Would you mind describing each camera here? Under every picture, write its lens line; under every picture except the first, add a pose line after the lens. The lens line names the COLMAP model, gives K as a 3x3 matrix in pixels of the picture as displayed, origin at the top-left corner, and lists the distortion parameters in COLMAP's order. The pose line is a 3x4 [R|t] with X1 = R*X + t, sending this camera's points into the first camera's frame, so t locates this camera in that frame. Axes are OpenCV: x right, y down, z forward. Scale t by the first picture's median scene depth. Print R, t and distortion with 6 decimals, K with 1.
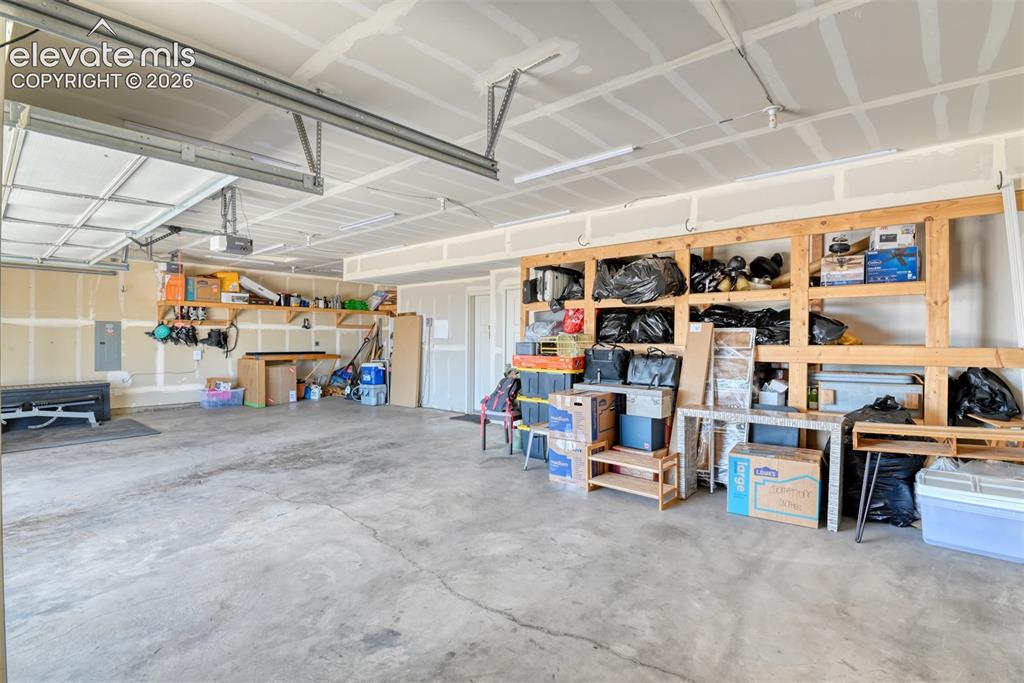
lens RADIAL K [[491.7, 0, 512.0], [0, 491.7, 341.5], [0, 0, 1]] dist [-0.030386, -0.000082]
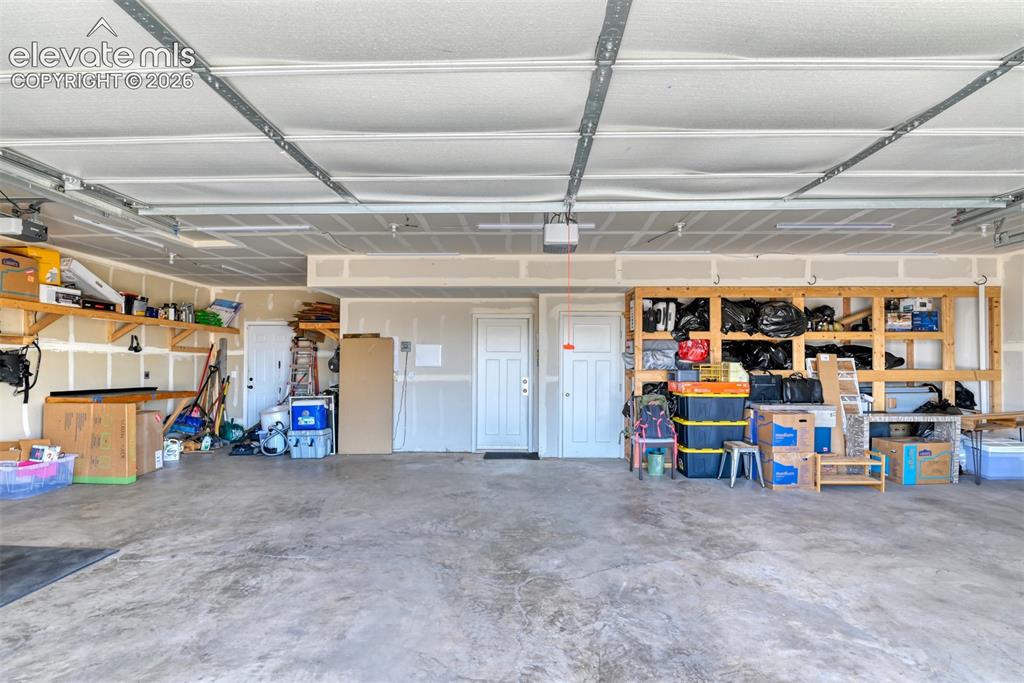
lens RADIAL K [[506.4, 0, 511.3], [0, 506.4, 354.4], [0, 0, 1]] dist [-0.029147, -0.000911]
pose [[0.770906, 0.011998, 0.636836, -1.048734], [0.006414, 0.999626, -0.026598, -0.005424], [-0.636917, 0.024589, 0.770540, 0.445711]]
